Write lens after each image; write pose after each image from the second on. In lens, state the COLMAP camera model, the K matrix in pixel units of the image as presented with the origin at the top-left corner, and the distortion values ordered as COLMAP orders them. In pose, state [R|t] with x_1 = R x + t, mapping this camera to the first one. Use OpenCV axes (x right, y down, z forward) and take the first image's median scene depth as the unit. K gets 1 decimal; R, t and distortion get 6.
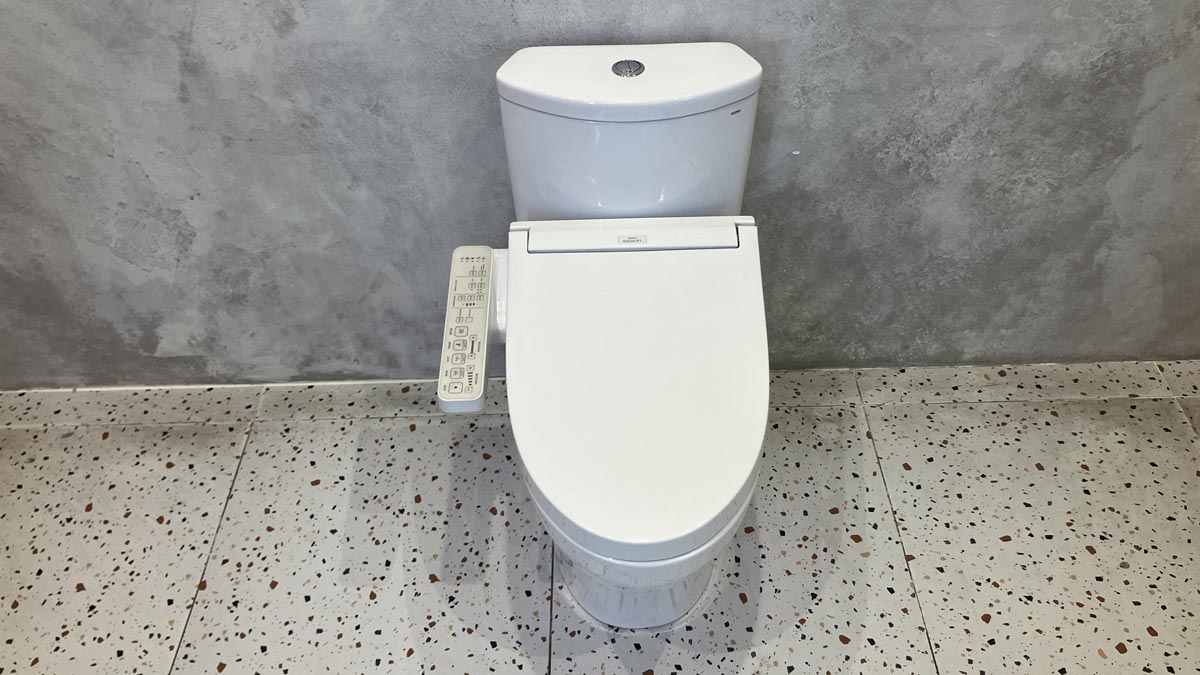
lens RADIAL K [[984.9, 0, 592.6], [0, 984.9, 336.3], [0, 0, 1]] dist [0.019727, -0.015566]
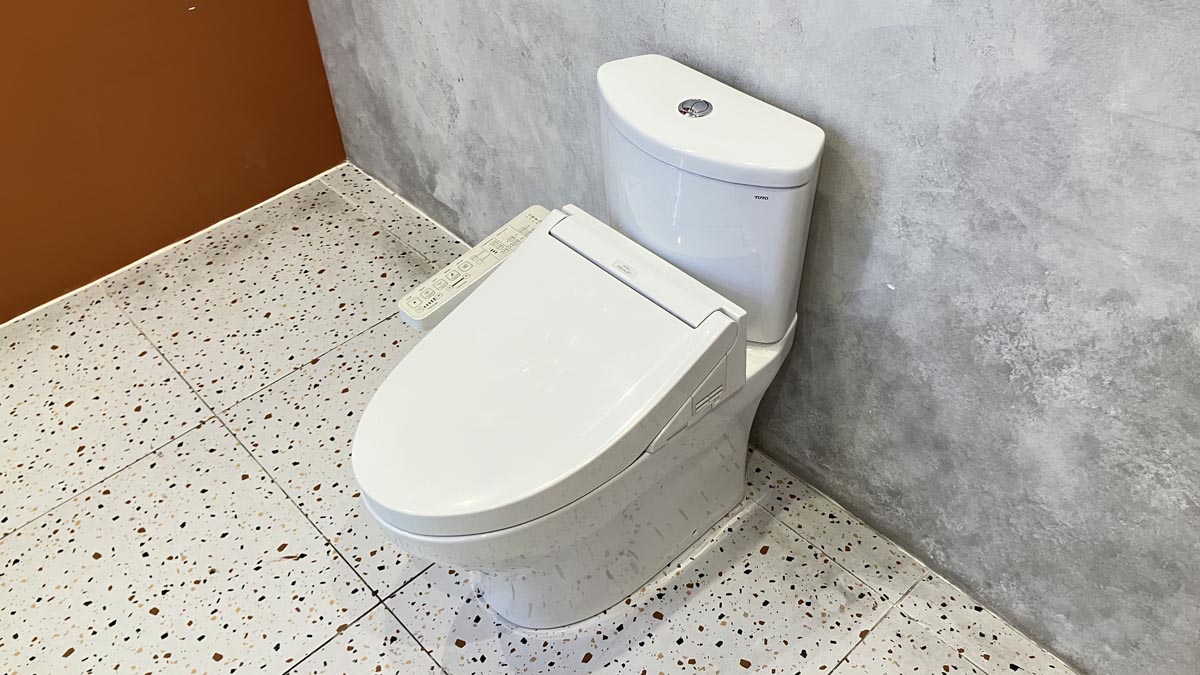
lens RADIAL K [[981.6, 0, 600.0], [0, 981.6, 337.5], [0, 0, 1]] dist [0.014644, 0.003109]
pose [[0.678129, 0.502934, -0.535910, 0.502532], [-0.486512, 0.853736, 0.185581, -0.180718], [0.550861, 0.134879, 0.823626, 0.167418]]
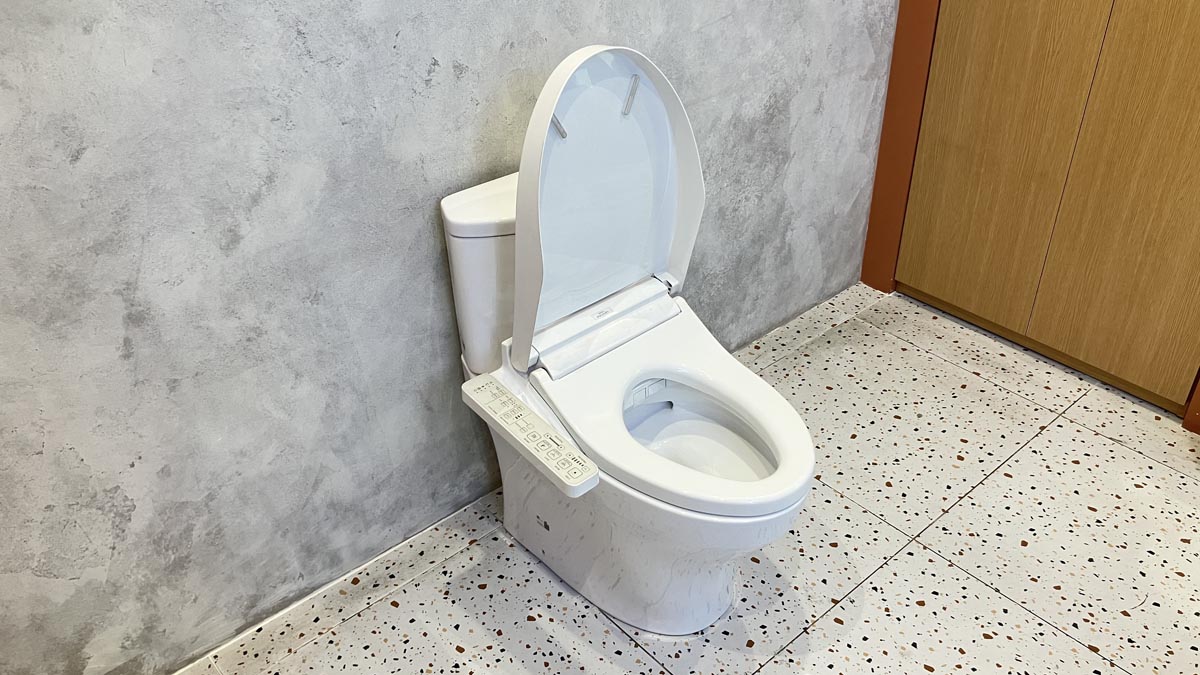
lens RADIAL K [[980.2, 0, 597.2], [0, 980.2, 343.6], [0, 0, 1]] dist [0.075857, -0.127928]
pose [[0.758228, -0.354087, 0.547460, -0.549683], [0.445851, 0.894252, -0.039115, -0.013606], [-0.475717, 0.273743, 0.835917, 0.001122]]
